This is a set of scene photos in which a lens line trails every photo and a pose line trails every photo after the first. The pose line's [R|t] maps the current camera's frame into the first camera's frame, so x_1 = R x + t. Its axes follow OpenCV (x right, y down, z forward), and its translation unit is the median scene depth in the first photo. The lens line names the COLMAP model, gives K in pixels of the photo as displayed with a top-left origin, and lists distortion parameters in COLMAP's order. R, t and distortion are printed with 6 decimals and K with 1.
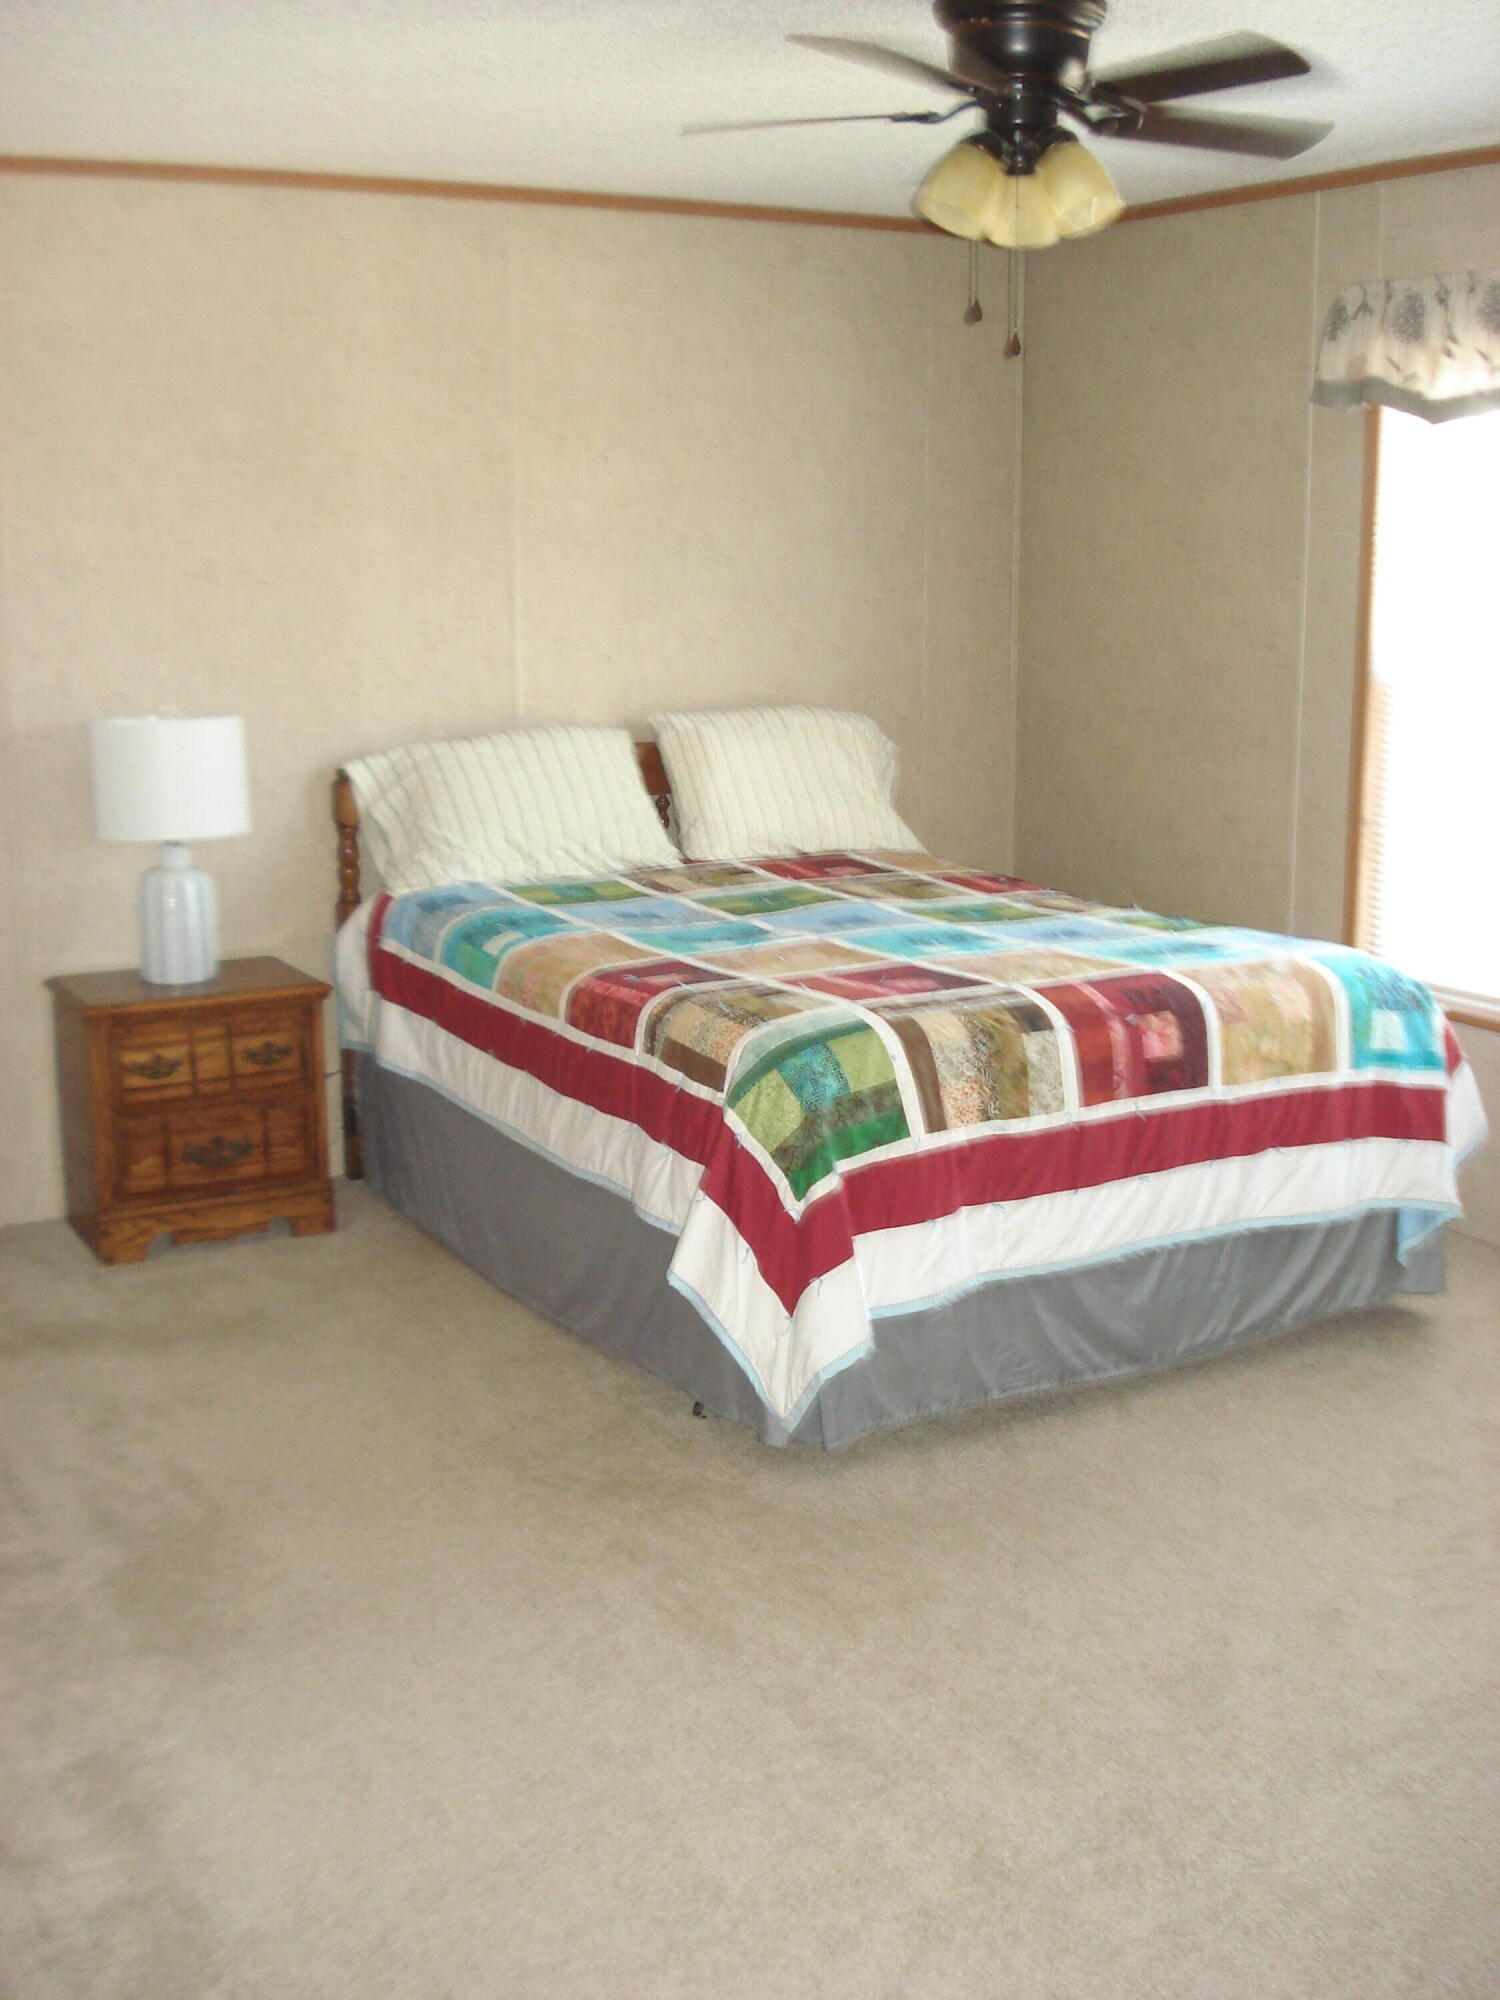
lens RADIAL K [[2270.7, 0, 750.0], [0, 2270.7, 1000.0], [0, 0, 1]] dist [-0.027166, -0.183290]
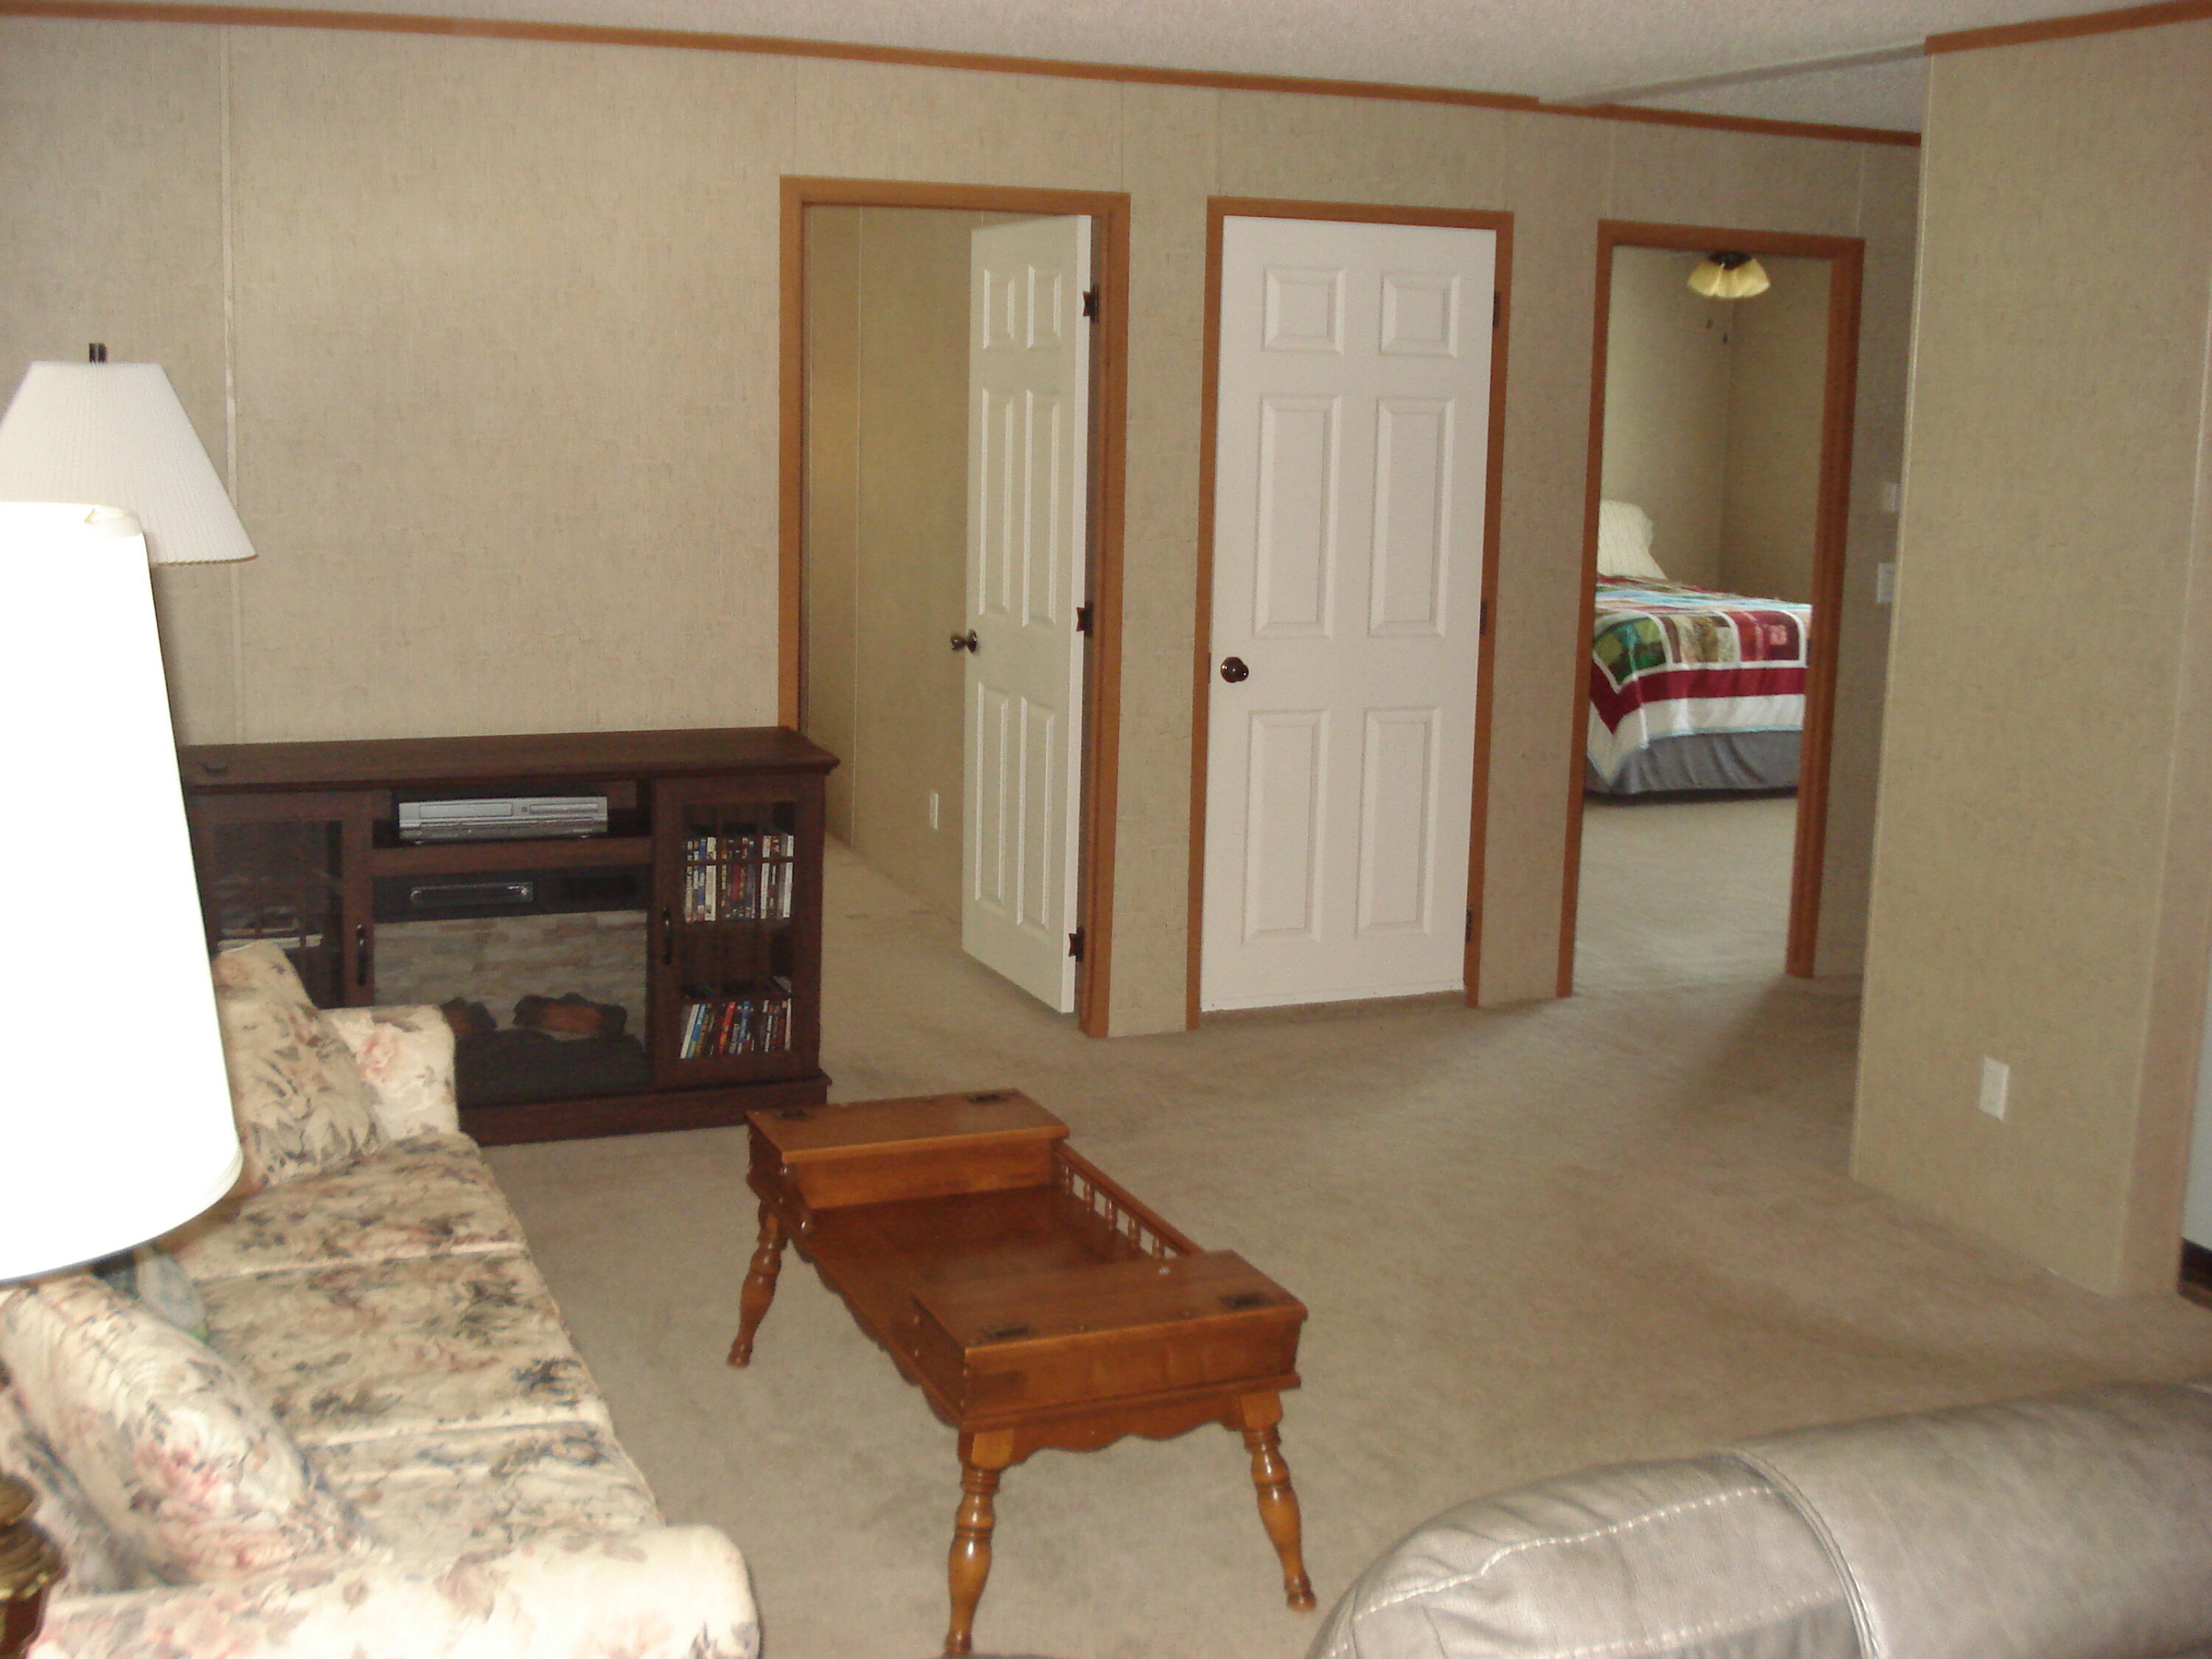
lens RADIAL K [[2511.4, 0, 1106.0], [0, 2511.4, 829.5], [0, 0, 1]] dist [-0.027166, -0.183290]
pose [[0.991743, 0.050032, -0.118076, -0.184744], [-0.053879, 0.998108, -0.029615, 0.330290], [0.116371, 0.035732, 0.992563, -1.597455]]
